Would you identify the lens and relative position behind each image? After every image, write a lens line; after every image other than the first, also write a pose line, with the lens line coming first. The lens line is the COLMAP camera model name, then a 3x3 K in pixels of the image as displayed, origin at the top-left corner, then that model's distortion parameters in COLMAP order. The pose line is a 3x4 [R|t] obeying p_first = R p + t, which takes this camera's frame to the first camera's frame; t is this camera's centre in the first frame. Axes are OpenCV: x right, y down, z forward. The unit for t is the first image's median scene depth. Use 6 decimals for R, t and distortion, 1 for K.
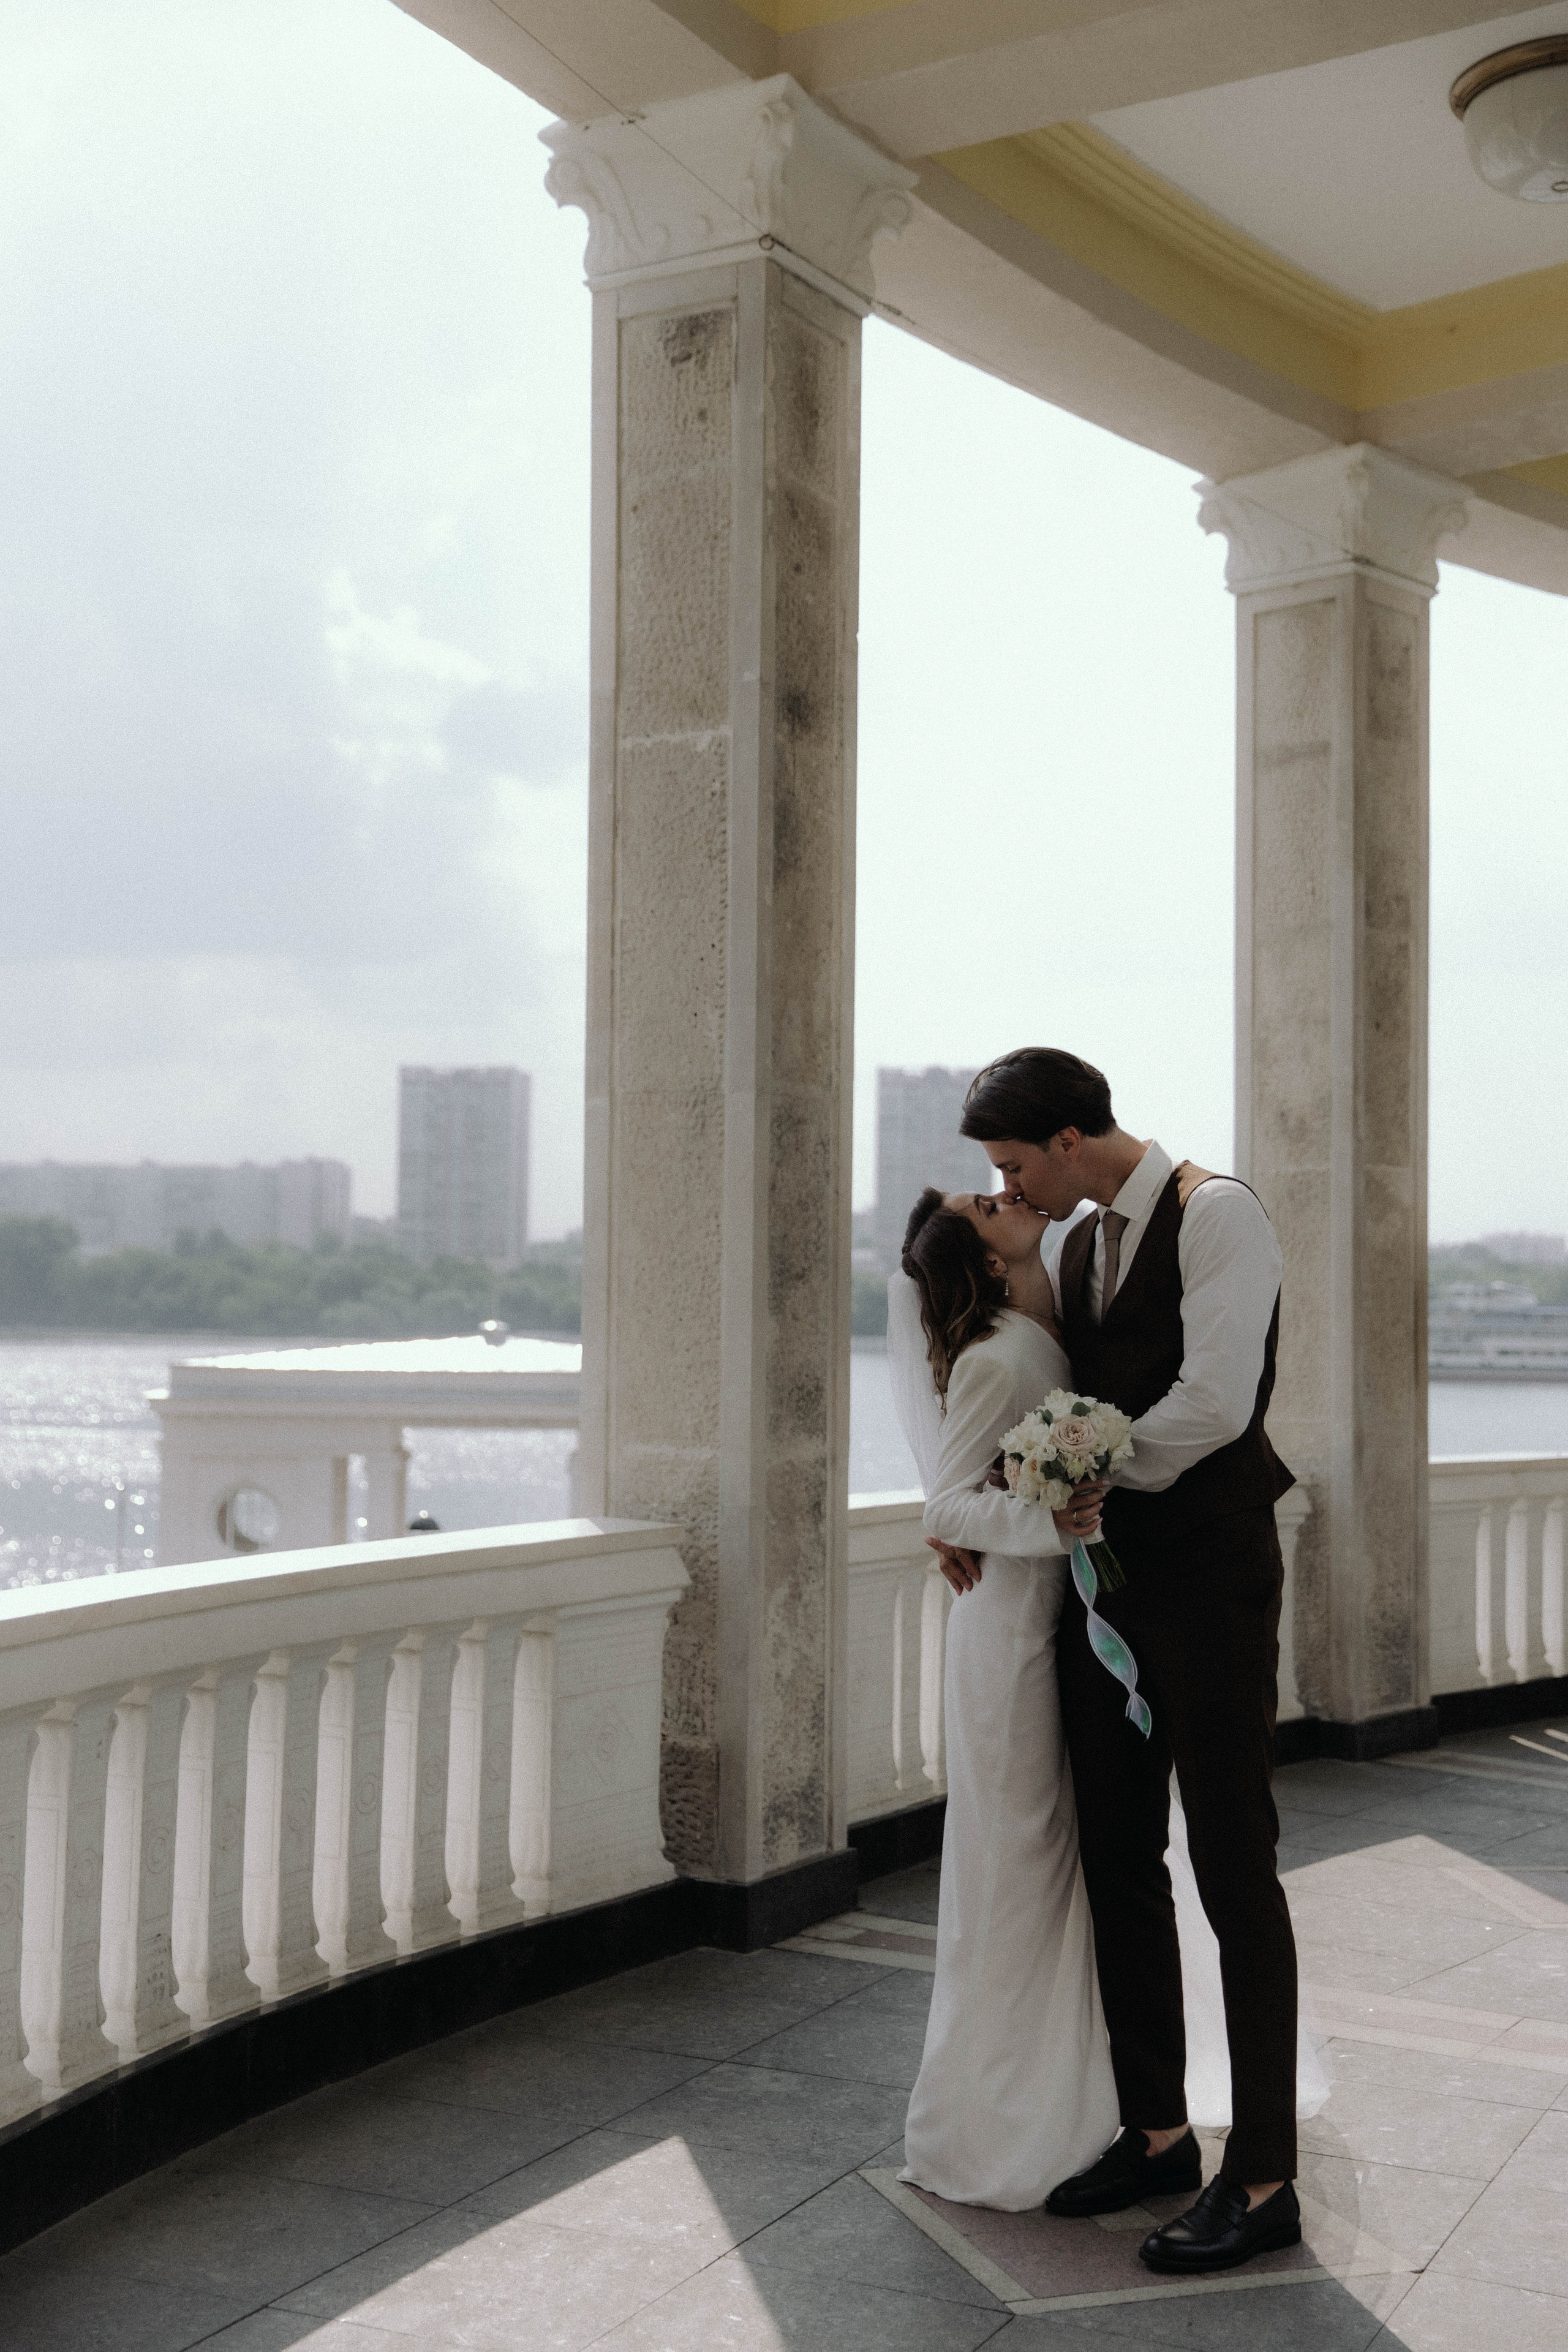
lens RADIAL K [[2912.2, 0, 790.4], [0, 2912.2, 1182.2], [0, 0, 1]] dist [-0.023611, 0.000000]
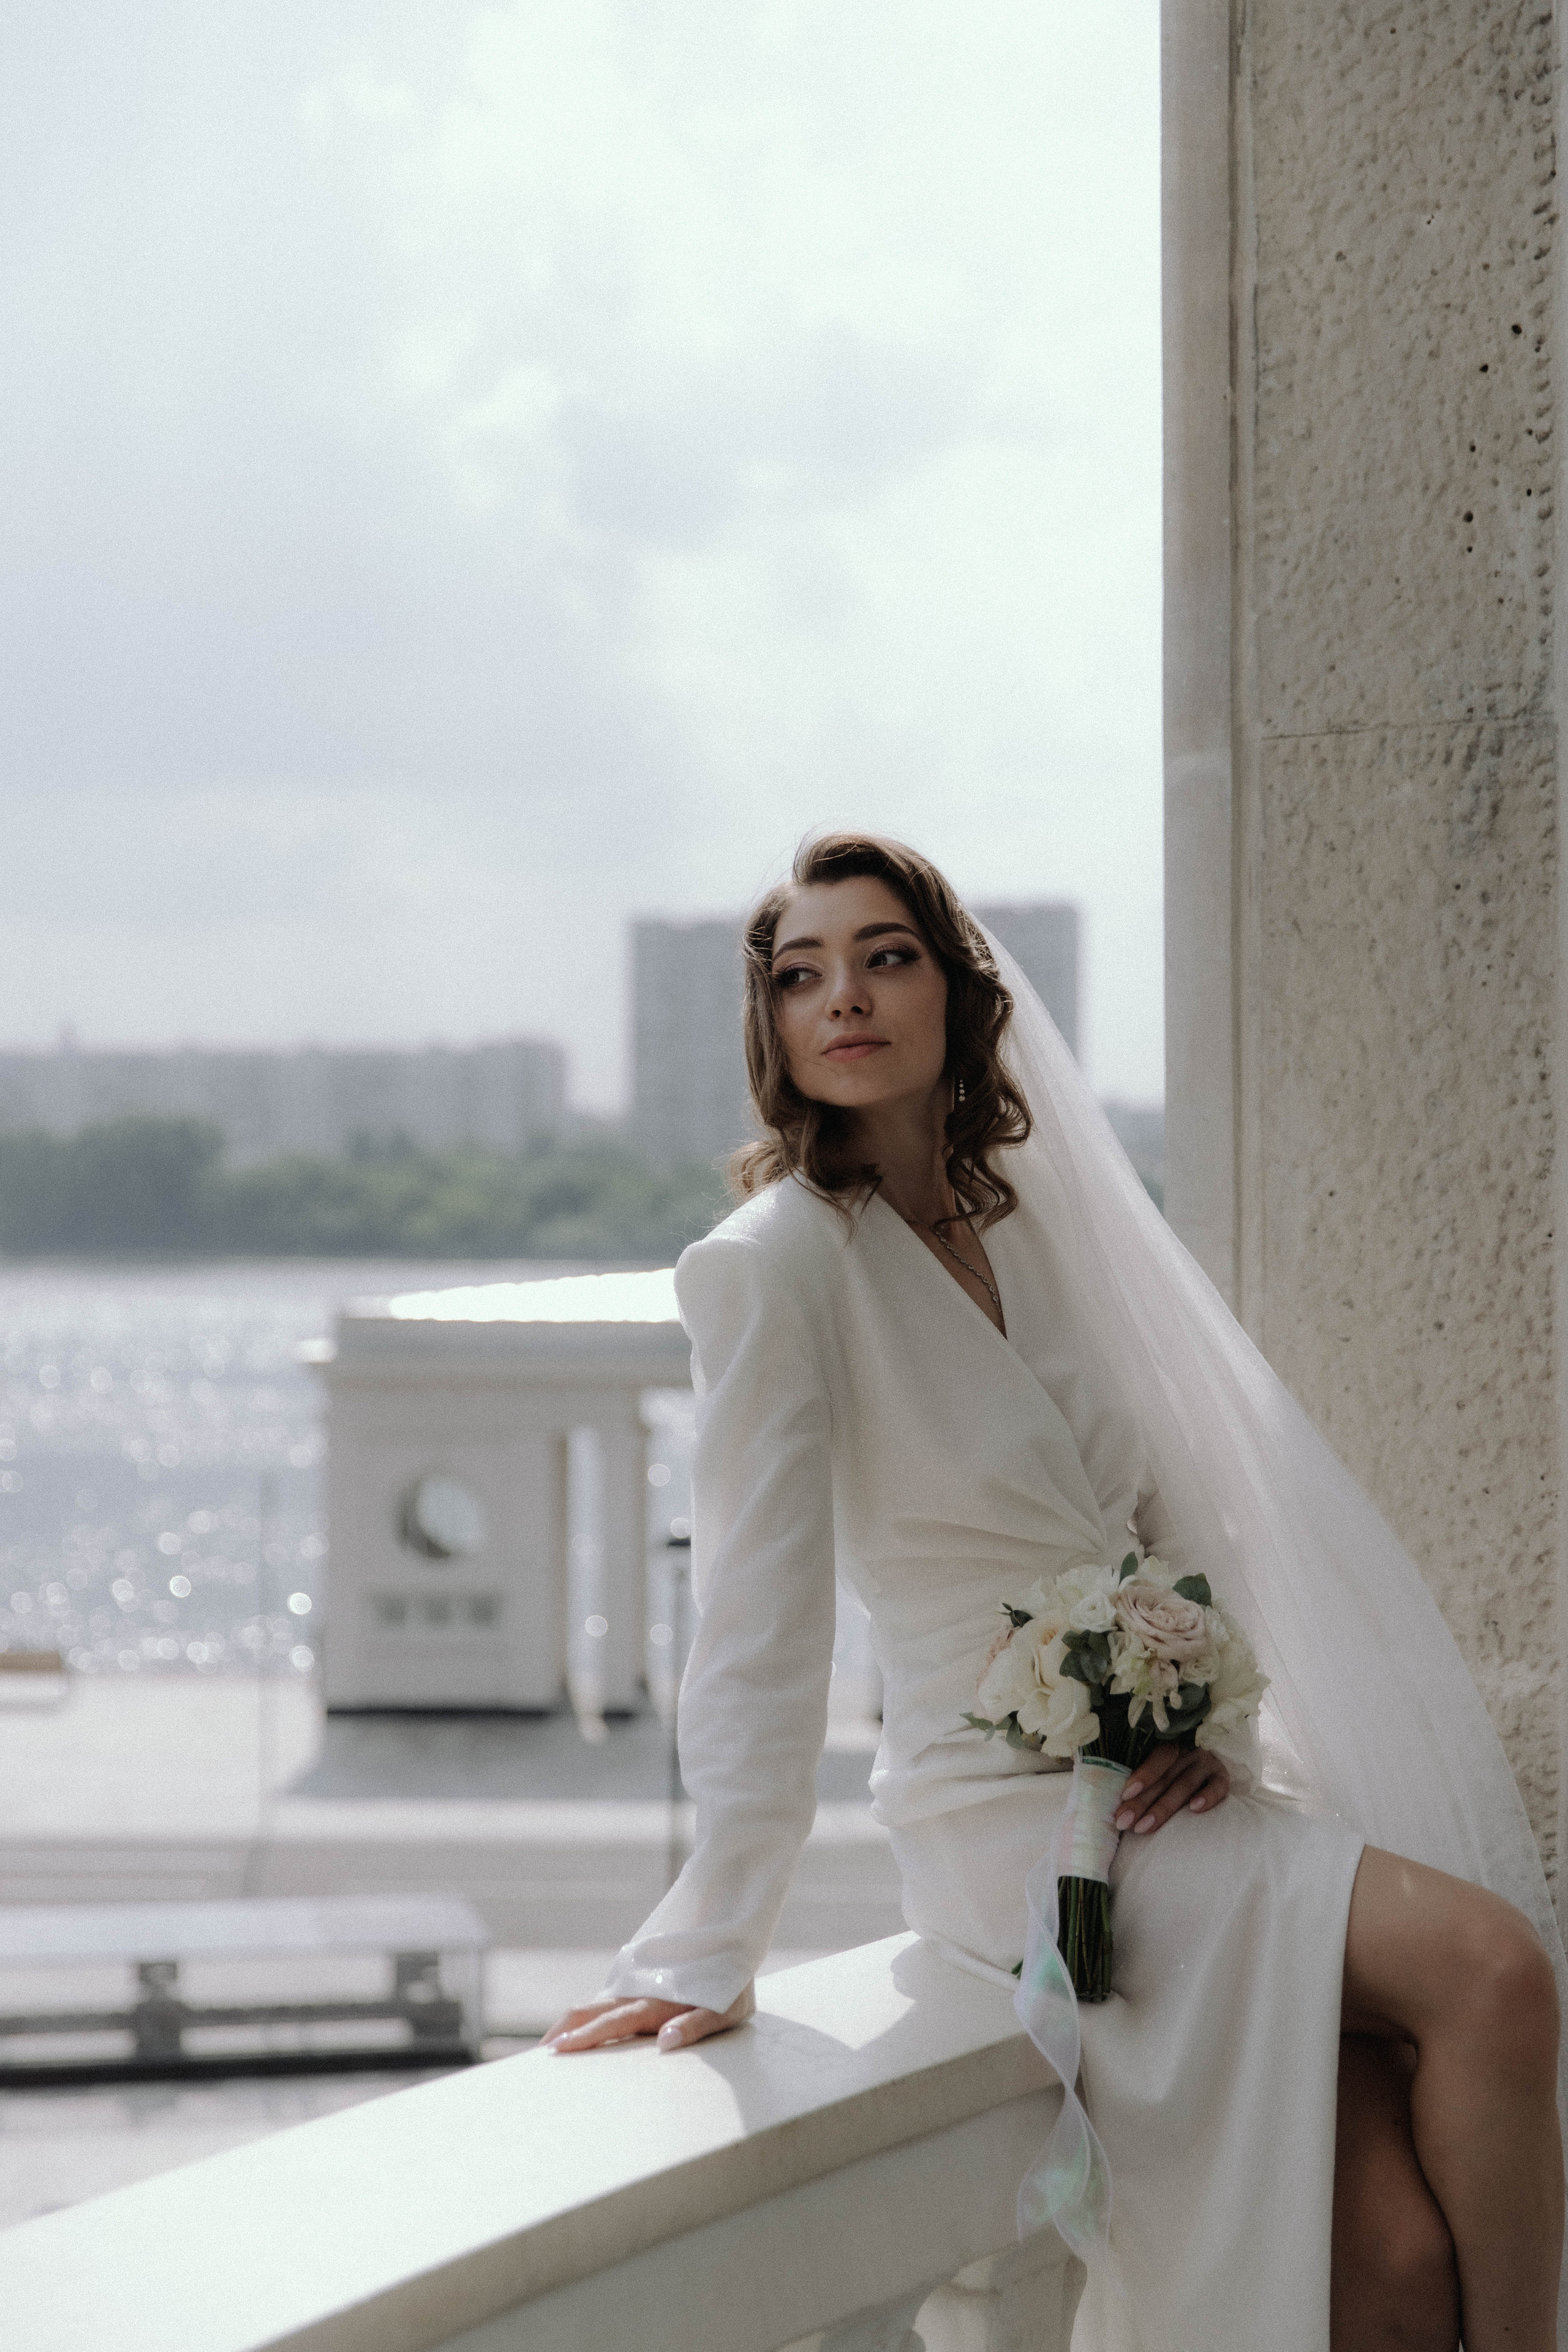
lens RADIAL K [[3761.9, 0, 791.3], [0, 3761.9, 1173.5], [0, 0, 1]] dist [0.033331, 0.000000]
pose [[0.995756, -0.013689, -0.091014, -0.075746], [0.016460, 0.999421, 0.029772, 0.011258], [0.090554, -0.031143, 0.995404, 0.497967]]
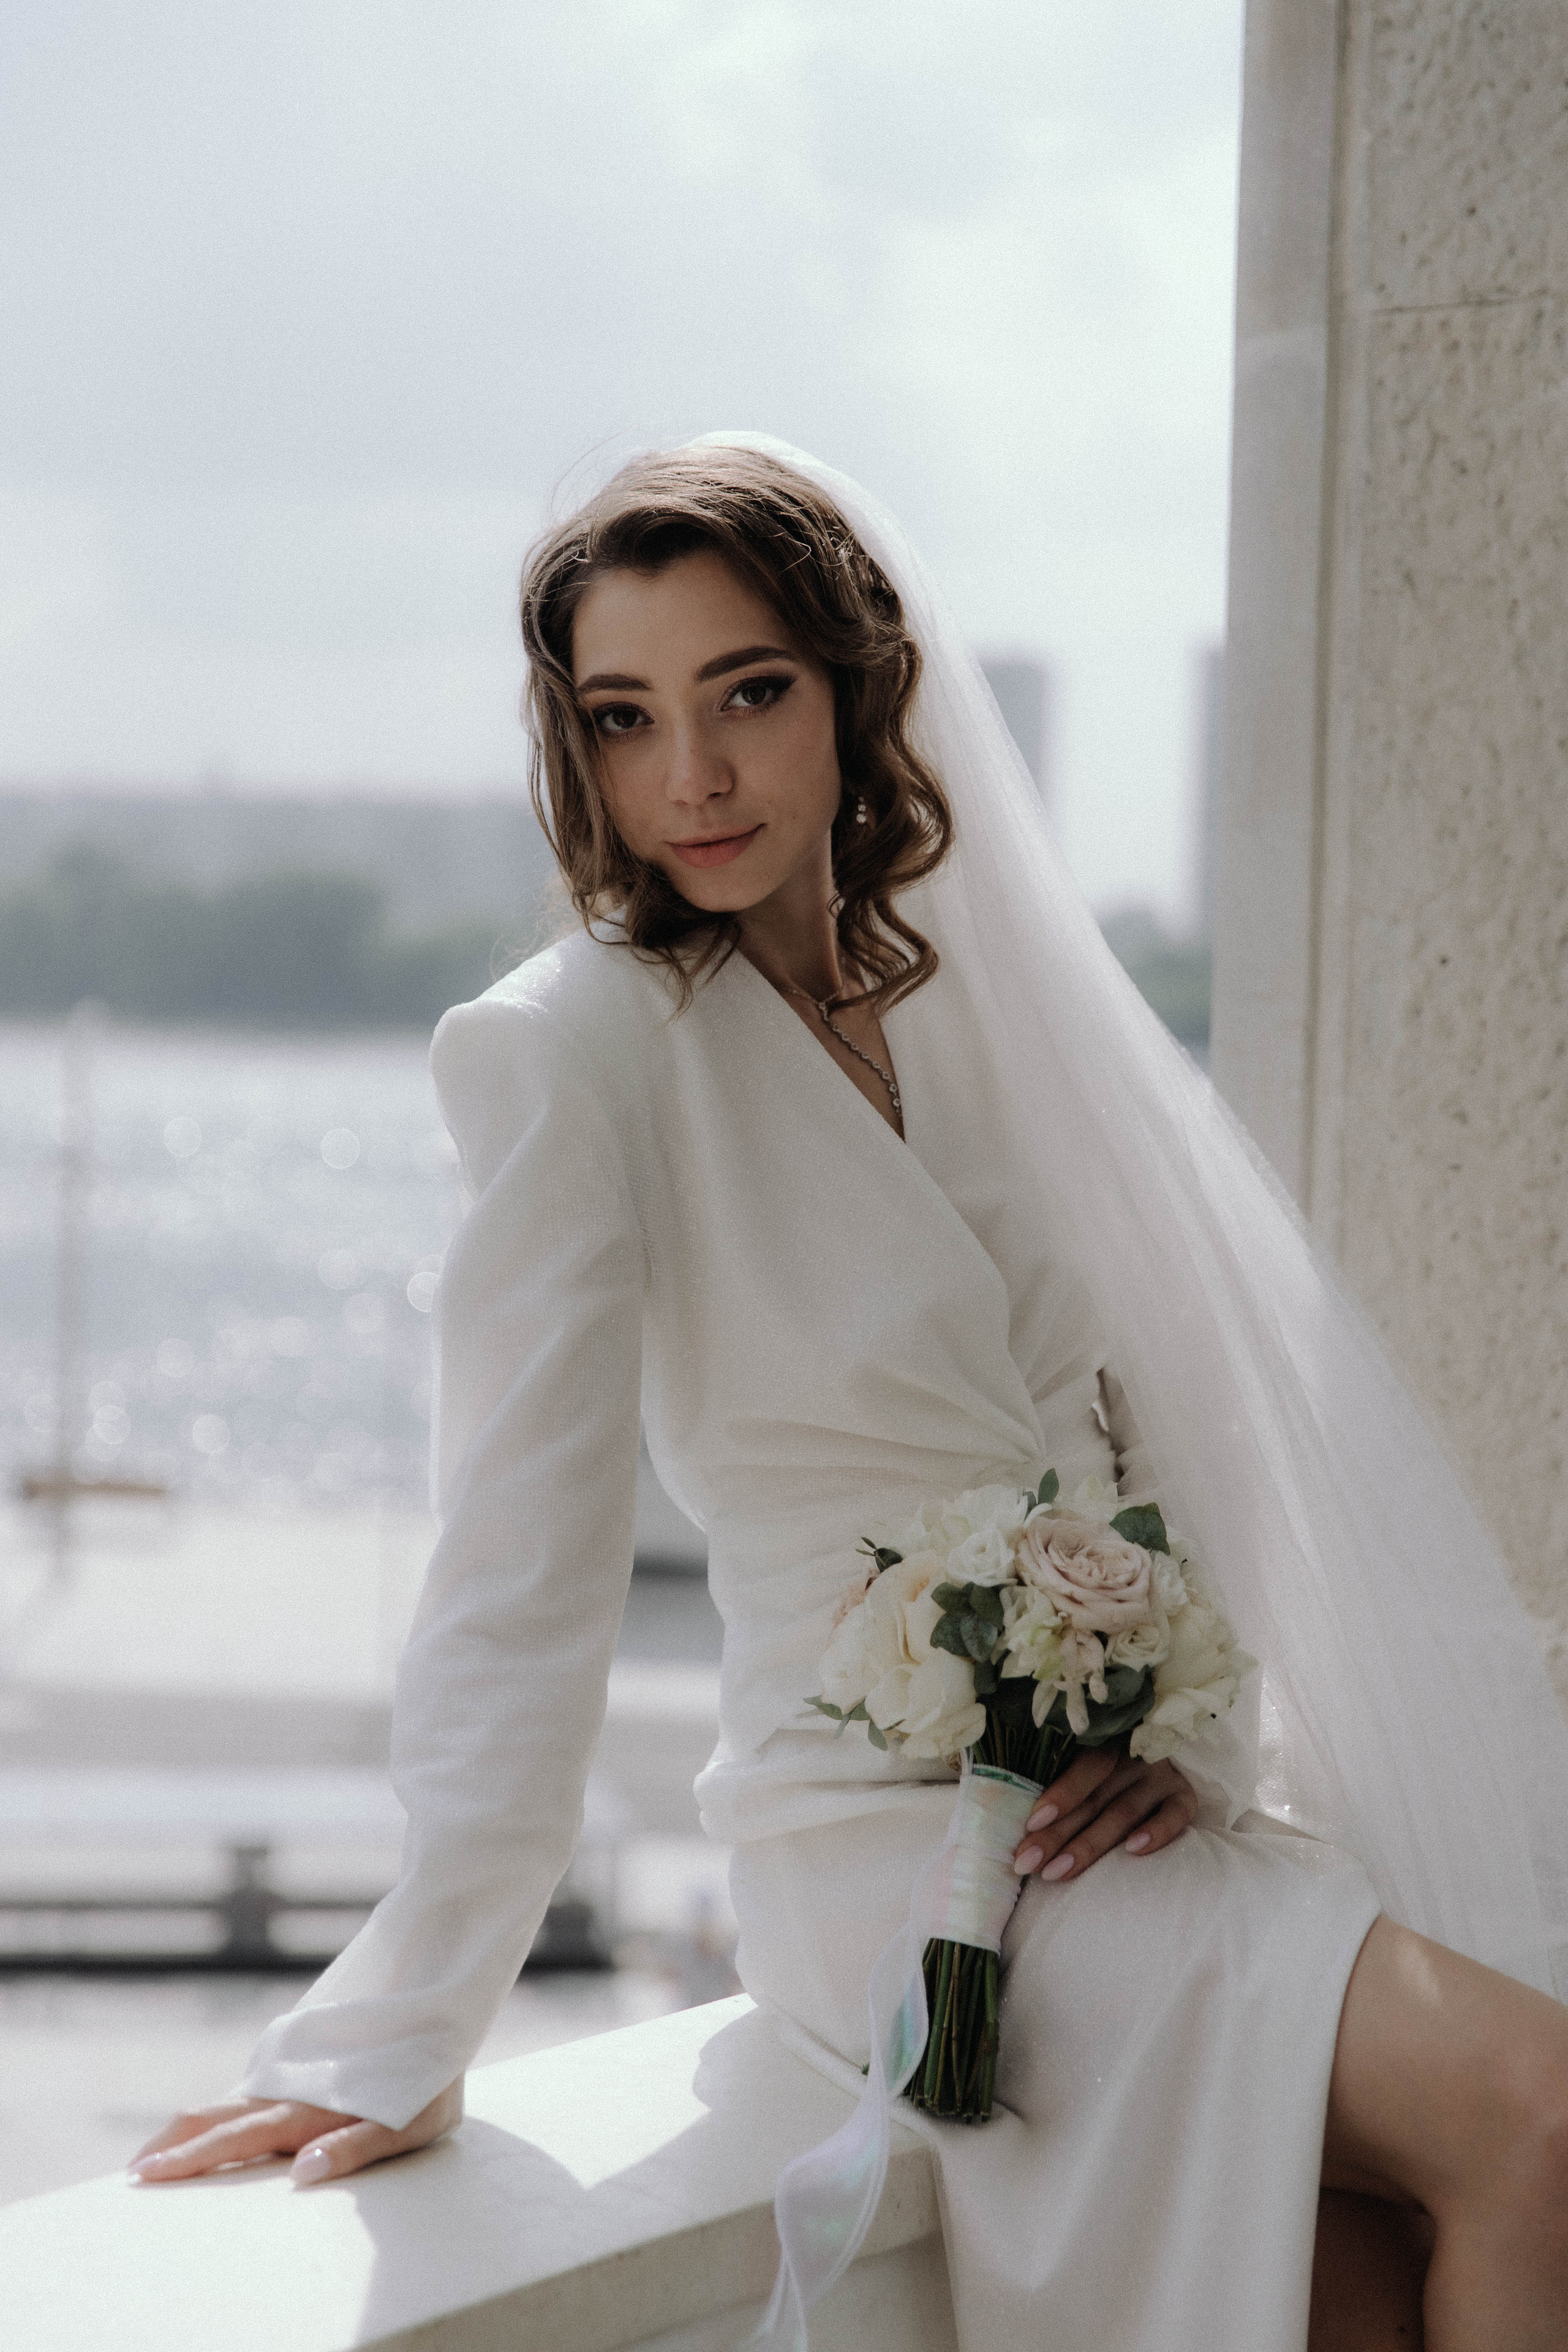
lens RADIAL K [[4462.3, 0, 773.5], [0, 4462.3, 1157.1], [0, 0, 1]] dist [0.050622, 0.000000]
pose [[0.989409, 0.020379, -0.143718, -0.051763], [-0.009605, 0.997117, 0.075265, 0.017292], [0.144838, -0.073088, 0.986752, 0.575862]]
